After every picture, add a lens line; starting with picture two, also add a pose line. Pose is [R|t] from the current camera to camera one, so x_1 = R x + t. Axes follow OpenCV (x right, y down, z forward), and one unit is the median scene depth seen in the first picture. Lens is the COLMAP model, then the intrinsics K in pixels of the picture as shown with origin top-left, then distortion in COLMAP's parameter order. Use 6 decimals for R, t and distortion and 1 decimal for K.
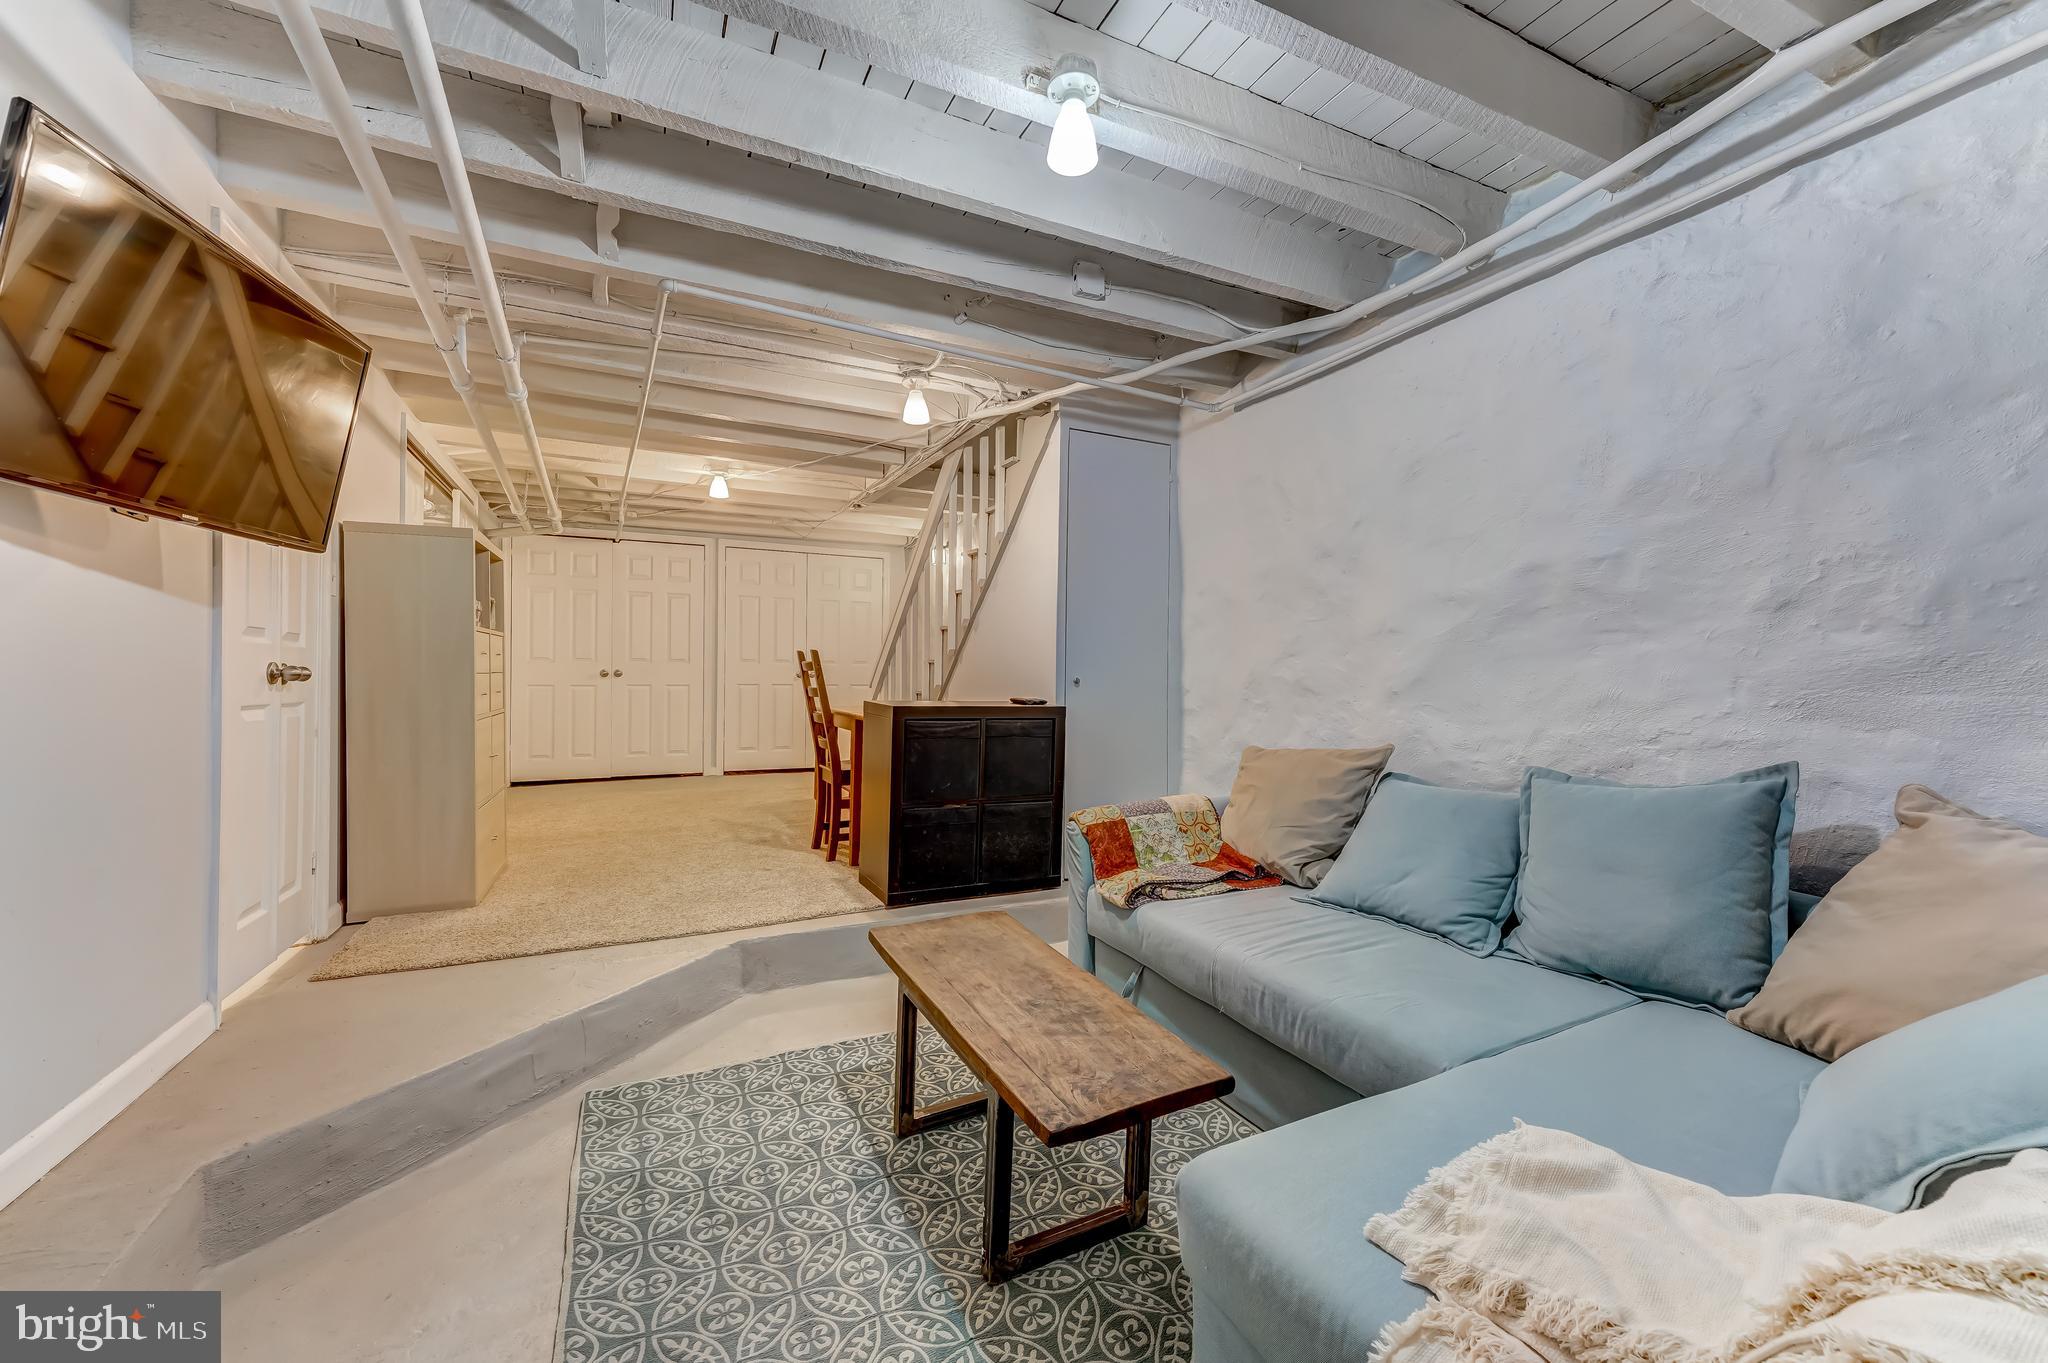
lens RADIAL K [[821.4, 0, 1035.9], [0, 821.4, 676.9], [0, 0, 1]] dist [0.025081, 0.000706]
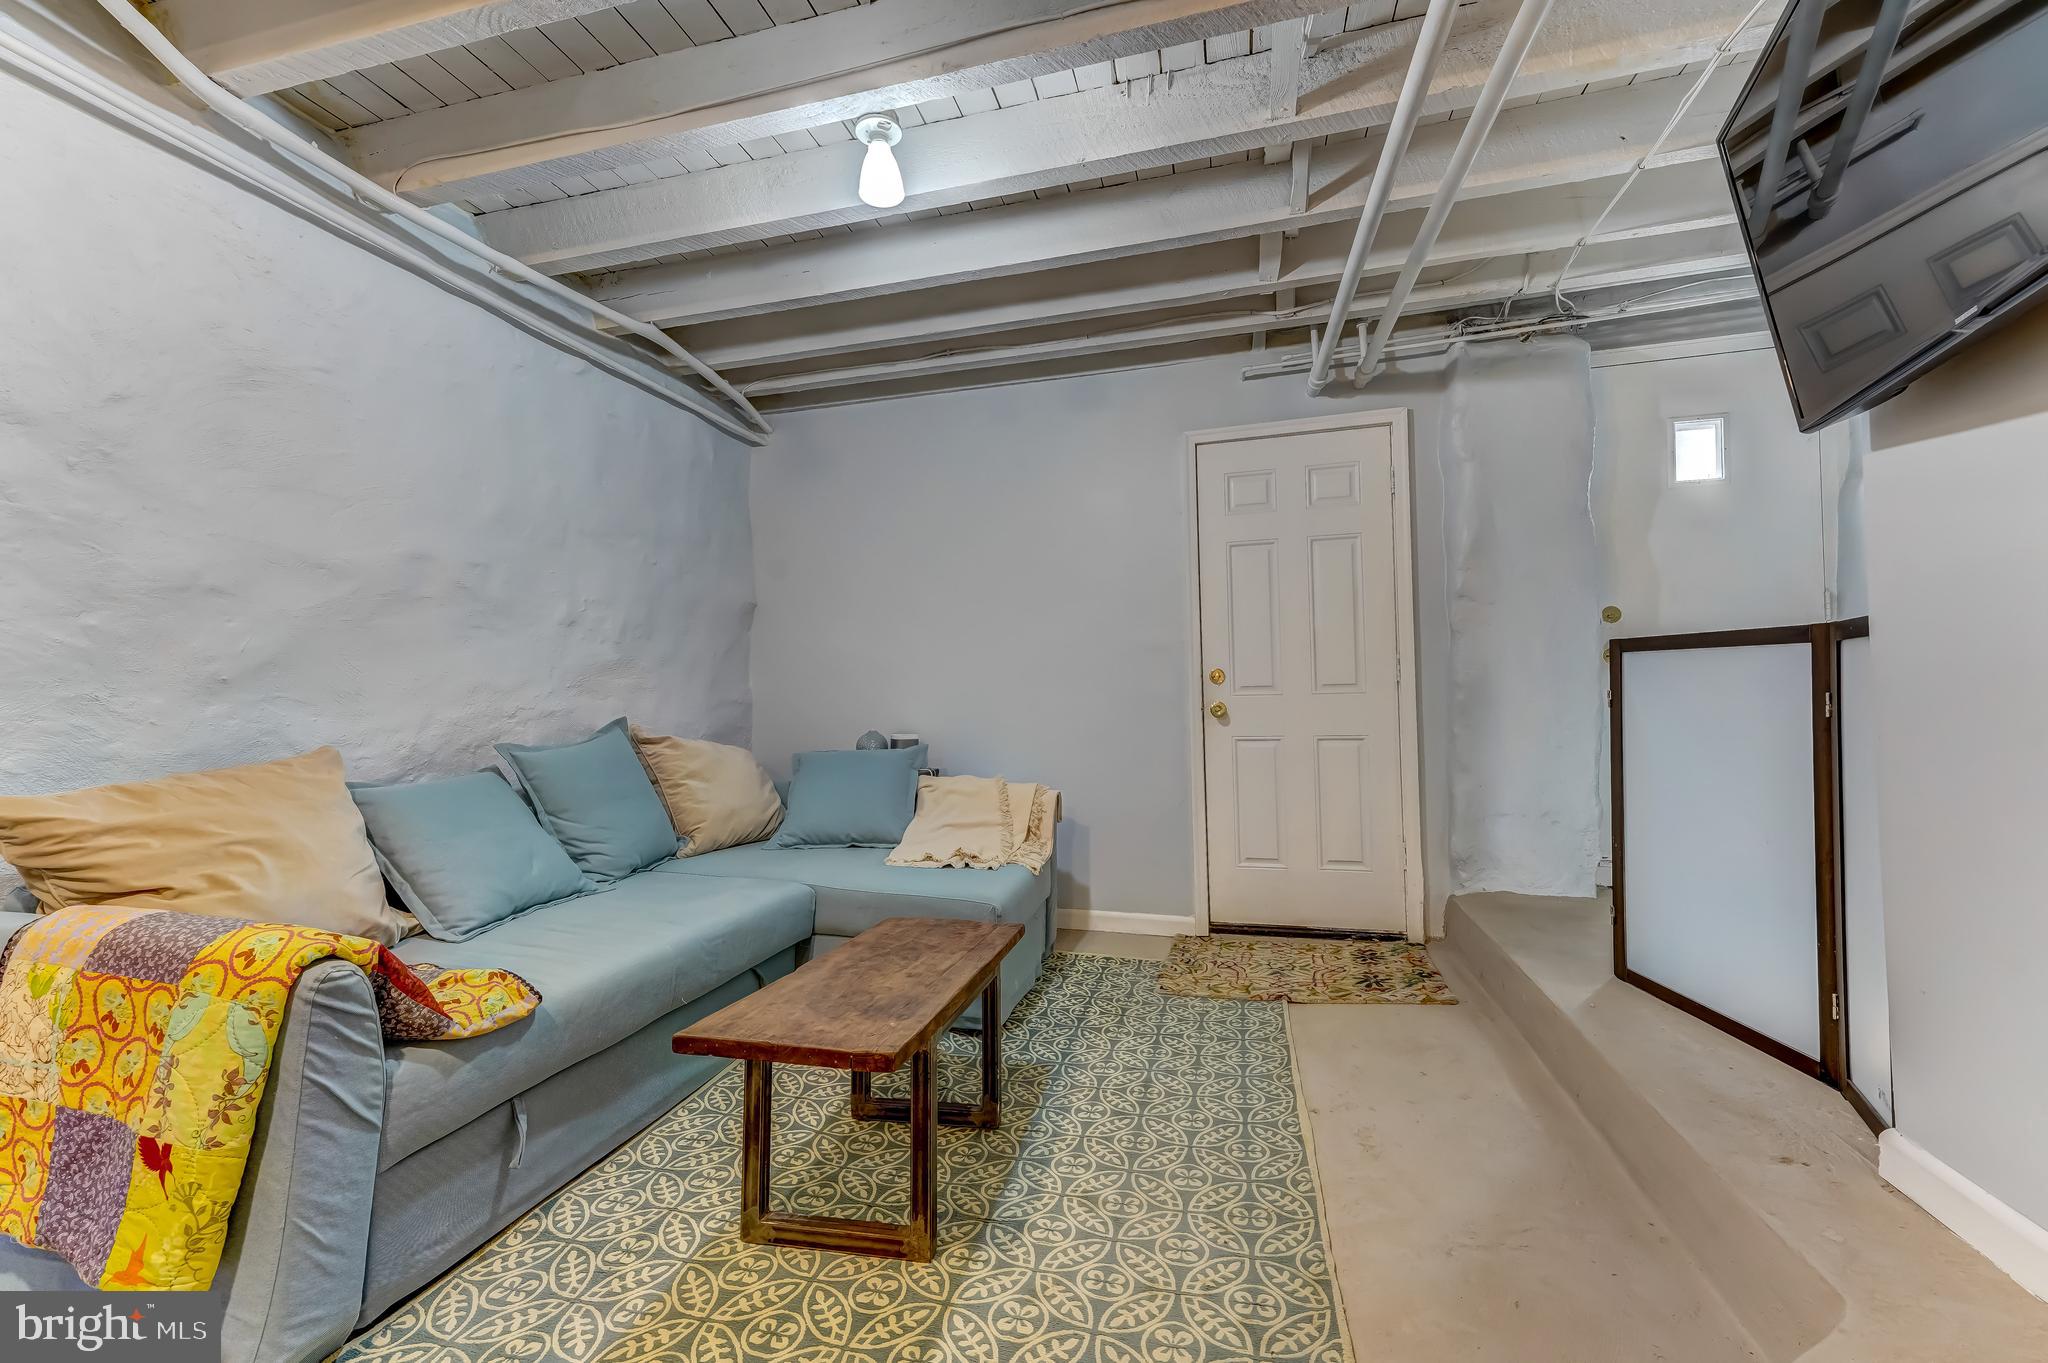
lens RADIAL K [[821.4, 0, 1023.9], [0, 821.4, 682.7], [0, 0, 1]] dist [0.025081, 0.000706]
pose [[-0.756877, 0.019884, 0.653255, -0.764159], [0.019227, 0.999782, -0.008155, 0.055668], [-0.653274, 0.006388, -0.757094, 1.594397]]
